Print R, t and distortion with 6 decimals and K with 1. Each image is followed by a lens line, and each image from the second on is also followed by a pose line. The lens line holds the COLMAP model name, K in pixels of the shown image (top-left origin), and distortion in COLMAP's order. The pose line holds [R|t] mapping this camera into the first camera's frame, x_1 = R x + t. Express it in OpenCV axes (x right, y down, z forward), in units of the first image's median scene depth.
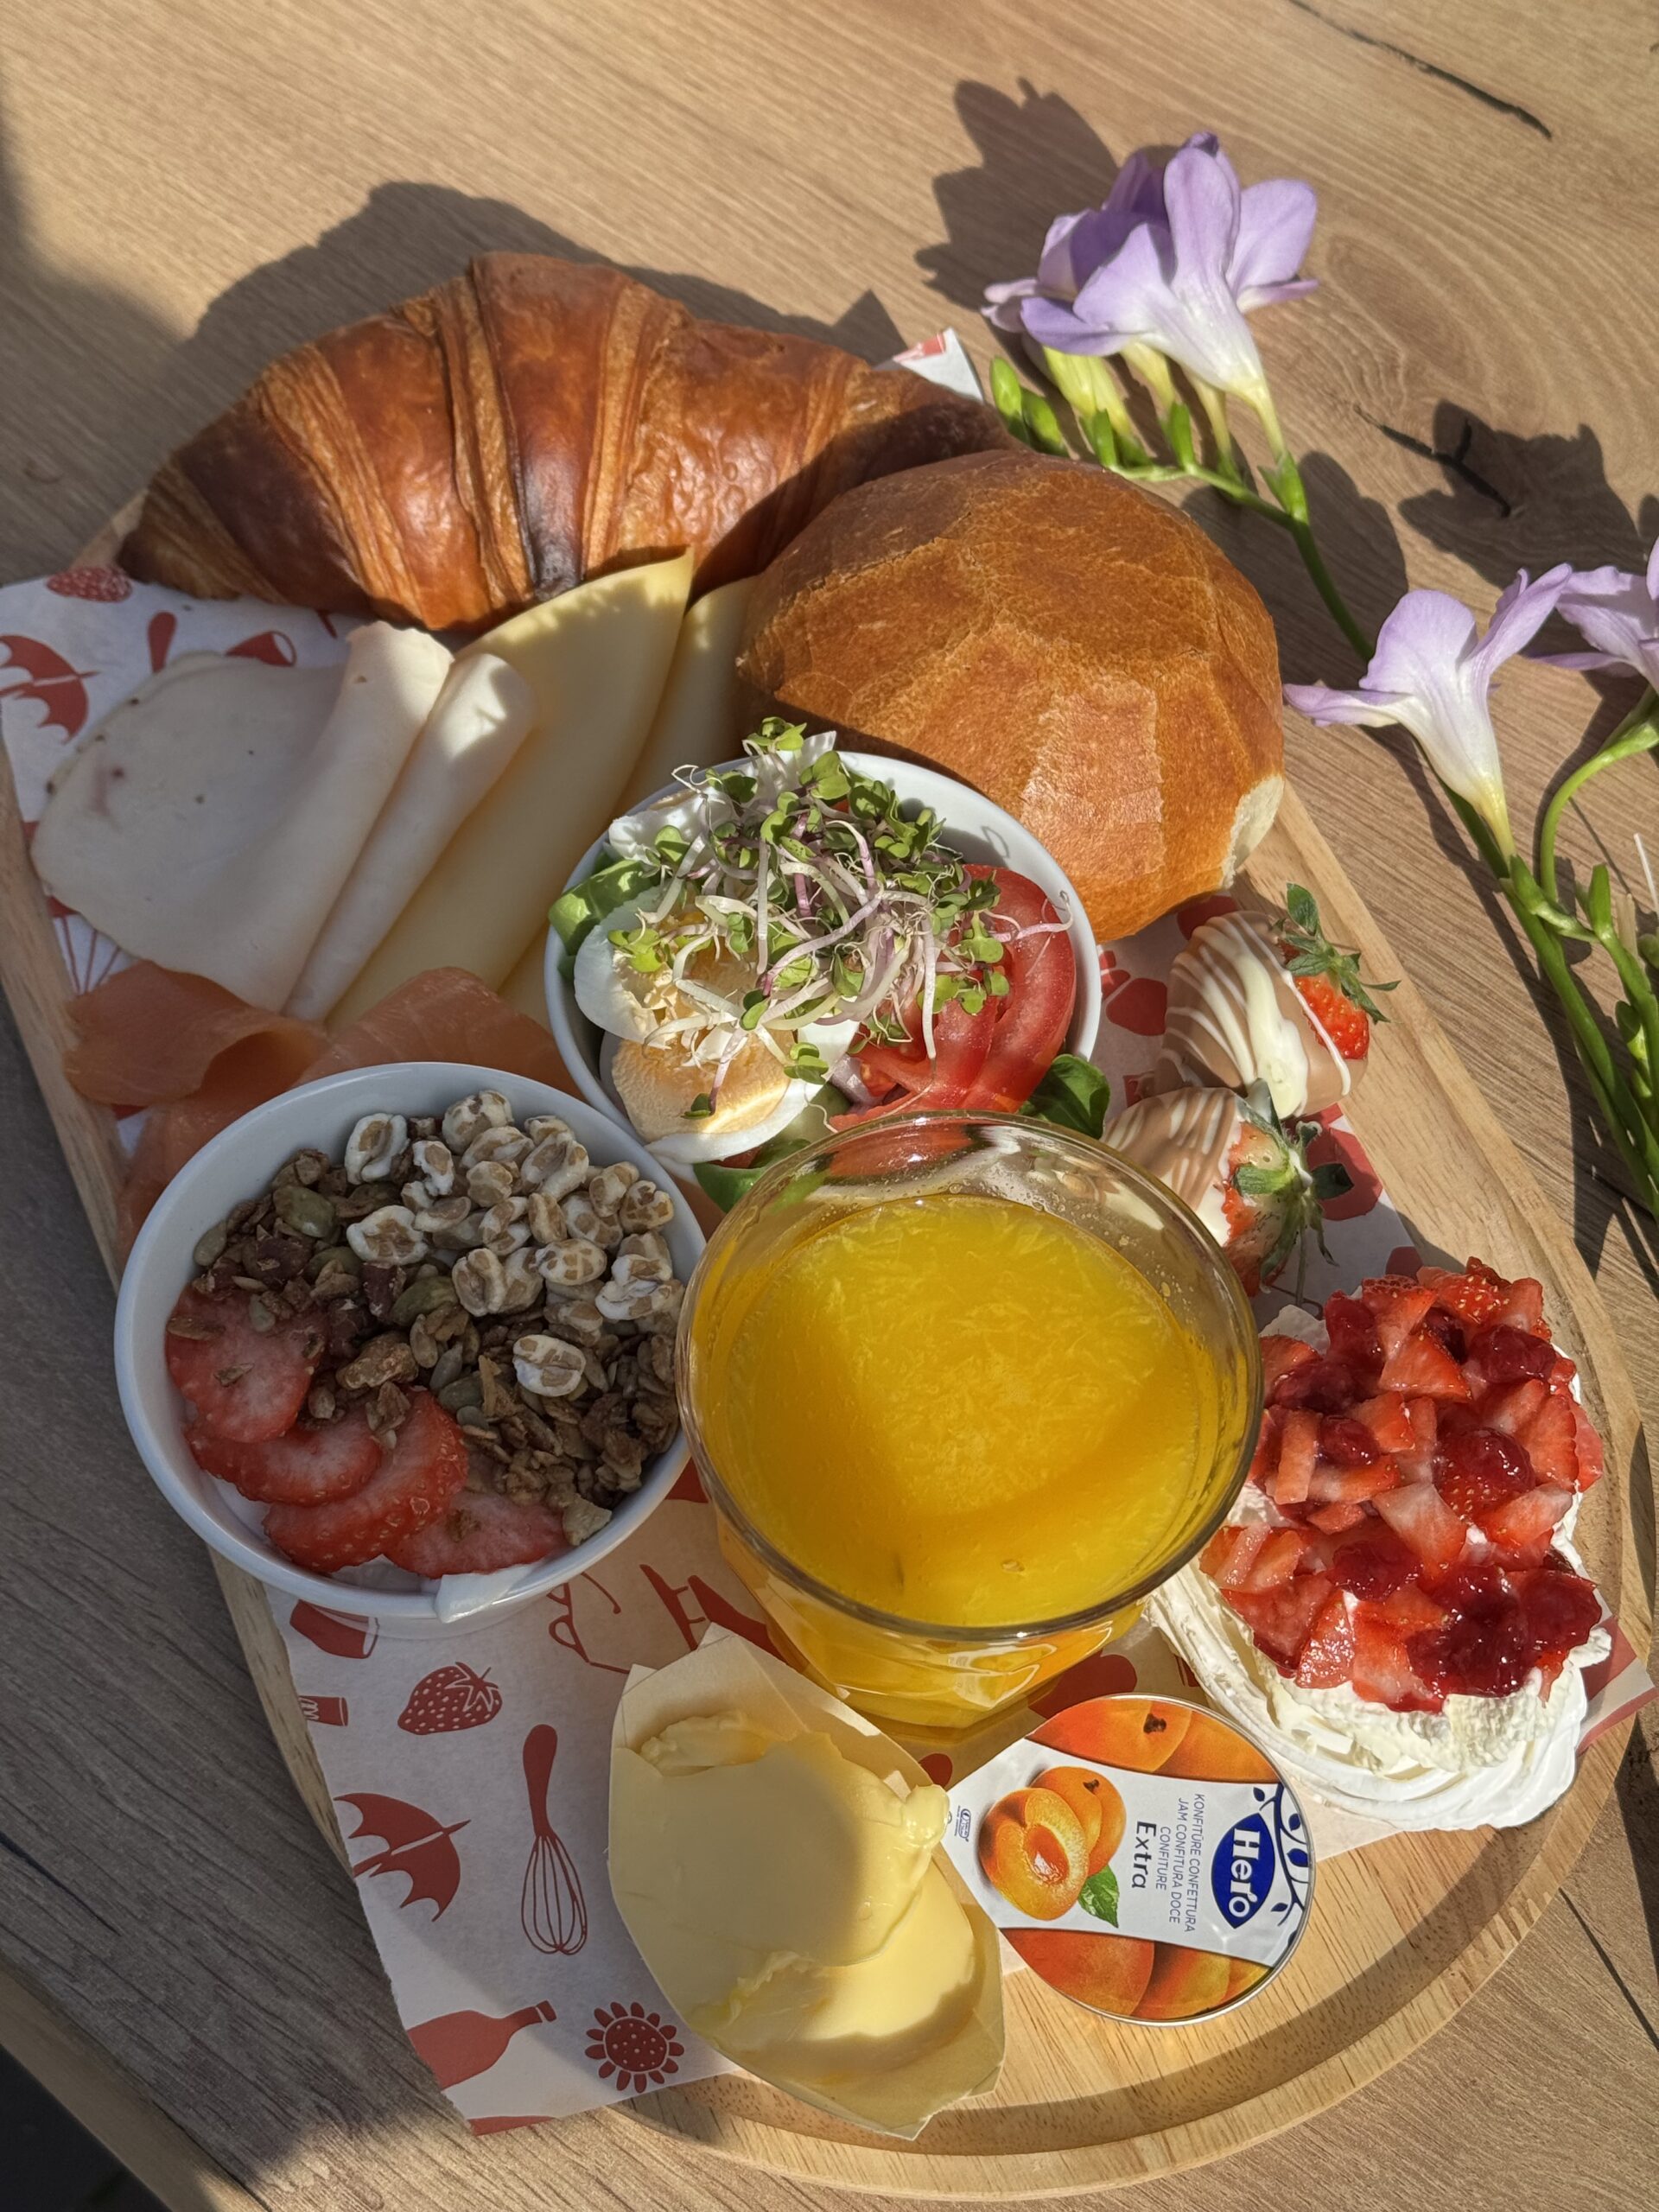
lens RADIAL K [[3052.4, 0, 829.5], [0, 3052.4, 1106.0], [0, 0, 1]] dist [0.104483, -0.013230]
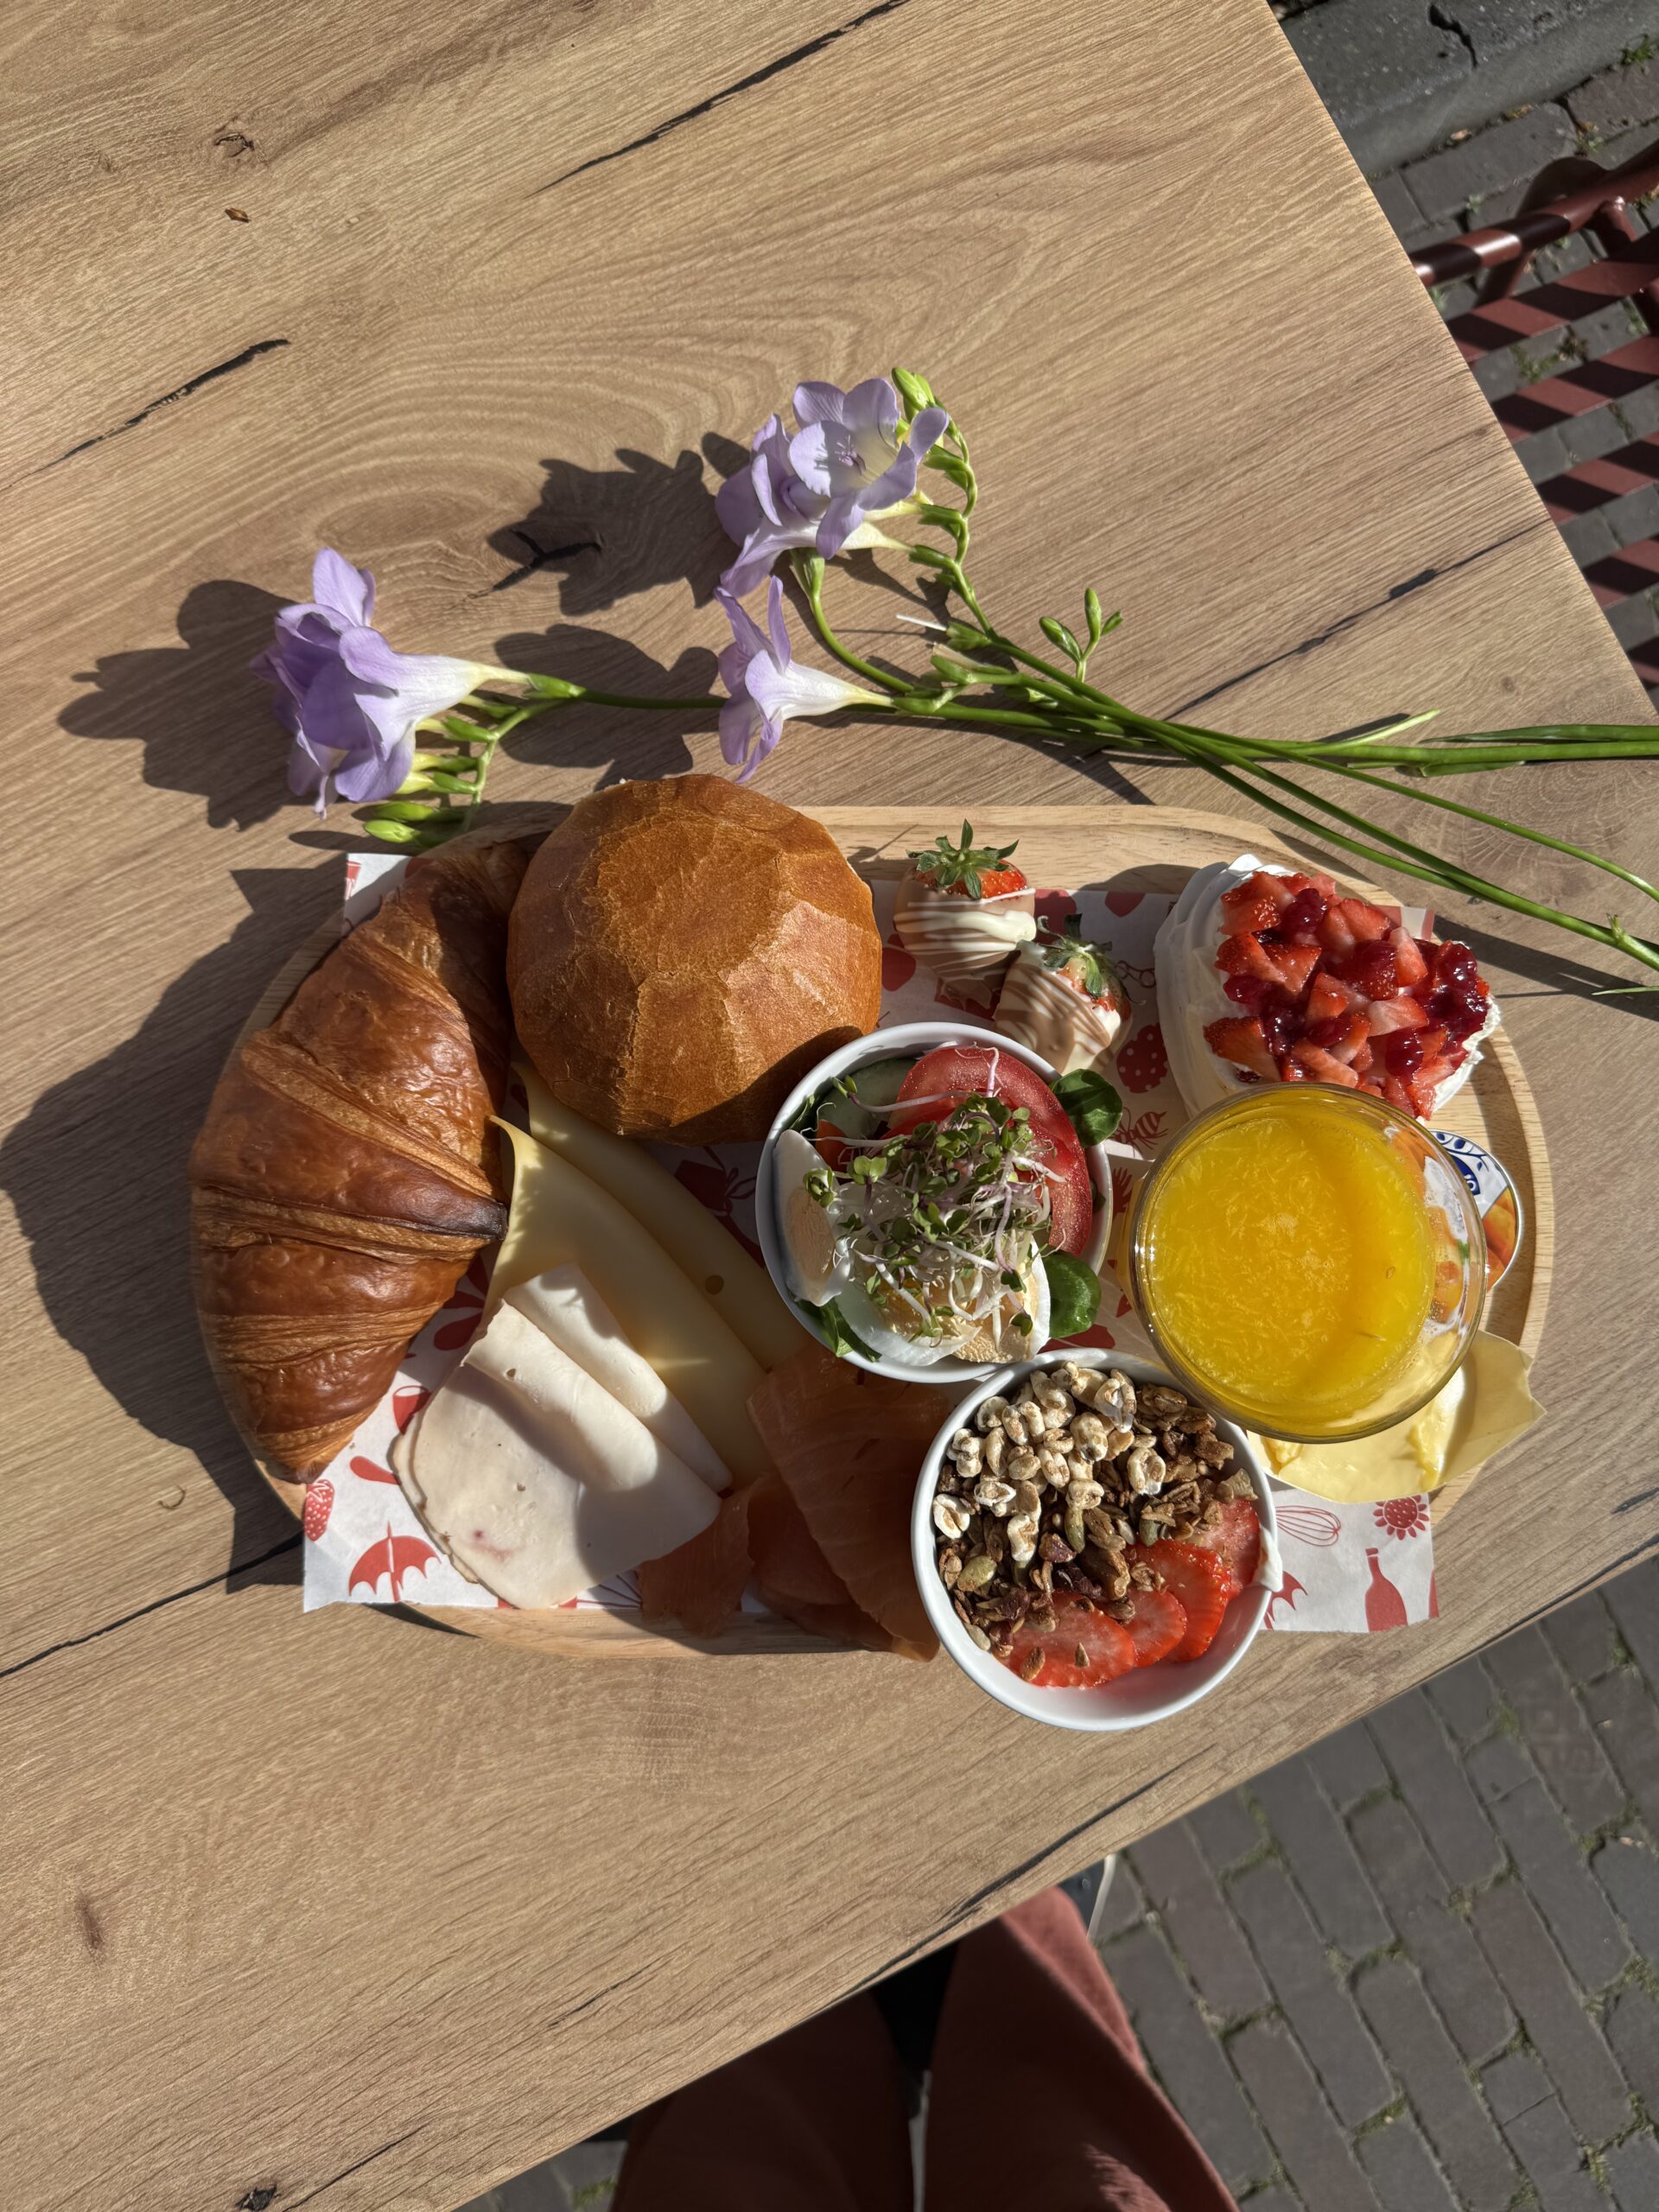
lens RADIAL K [[1540.9, 0, 829.5], [0, 1540.9, 1106.0], [0, 0, 1]] dist [0.086653, -0.134139]
pose [[0.389704, -0.919624, 0.049211, -0.014735], [0.786343, 0.360087, 0.501999, -0.424253], [-0.479370, -0.156934, 0.863467, 0.312086]]
